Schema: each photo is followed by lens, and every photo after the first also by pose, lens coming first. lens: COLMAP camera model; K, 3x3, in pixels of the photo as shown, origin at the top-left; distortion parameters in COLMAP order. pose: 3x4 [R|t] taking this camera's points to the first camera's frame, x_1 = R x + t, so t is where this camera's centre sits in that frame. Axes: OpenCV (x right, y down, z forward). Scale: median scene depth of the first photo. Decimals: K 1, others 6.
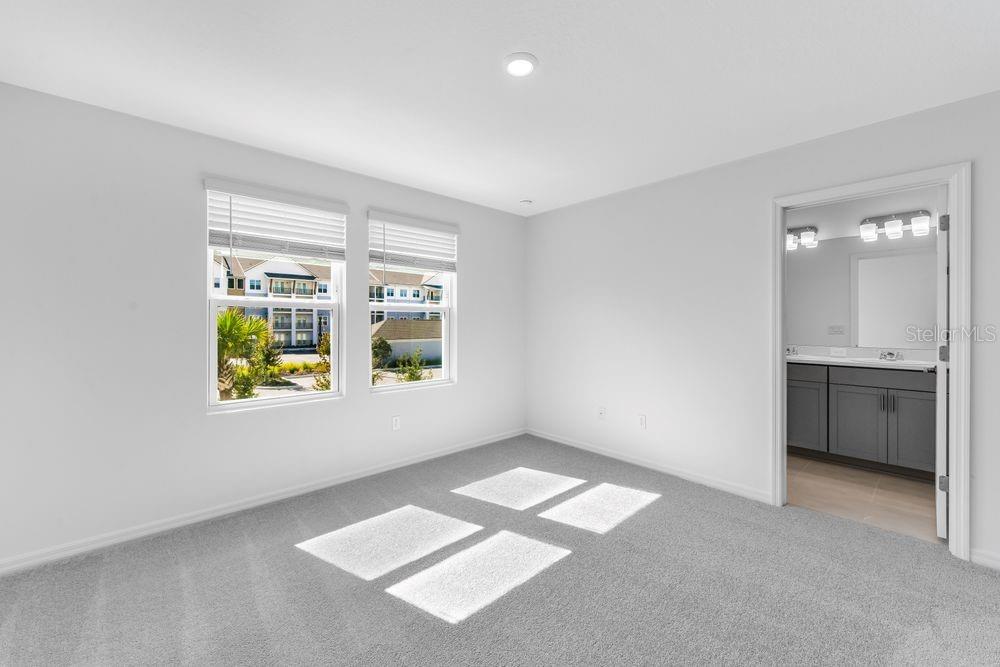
lens RADIAL K [[403.6, 0, 509.0], [0, 403.6, 328.1], [0, 0, 1]] dist [0.019971, 0.000155]
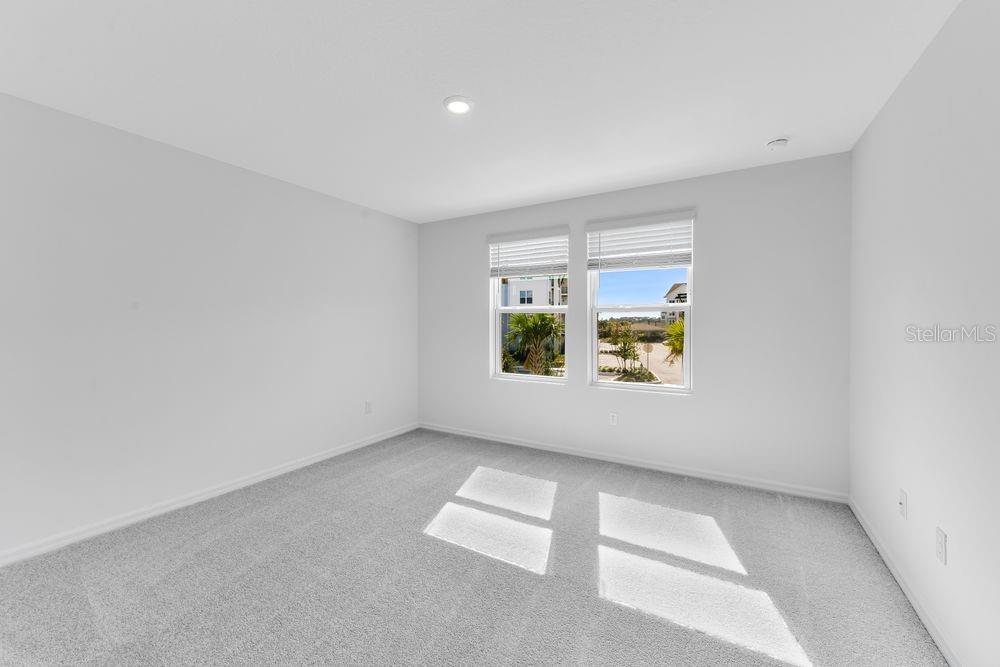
lens RADIAL K [[382.4, 0, 503.8], [0, 382.4, 346.0], [0, 0, 1]] dist [-0.000967, -0.000049]
pose [[0.299820, 0.046238, -0.952875, 0.711079], [-0.023360, 0.998881, 0.041121, 0.012075], [0.953710, 0.009930, 0.300564, 0.524527]]
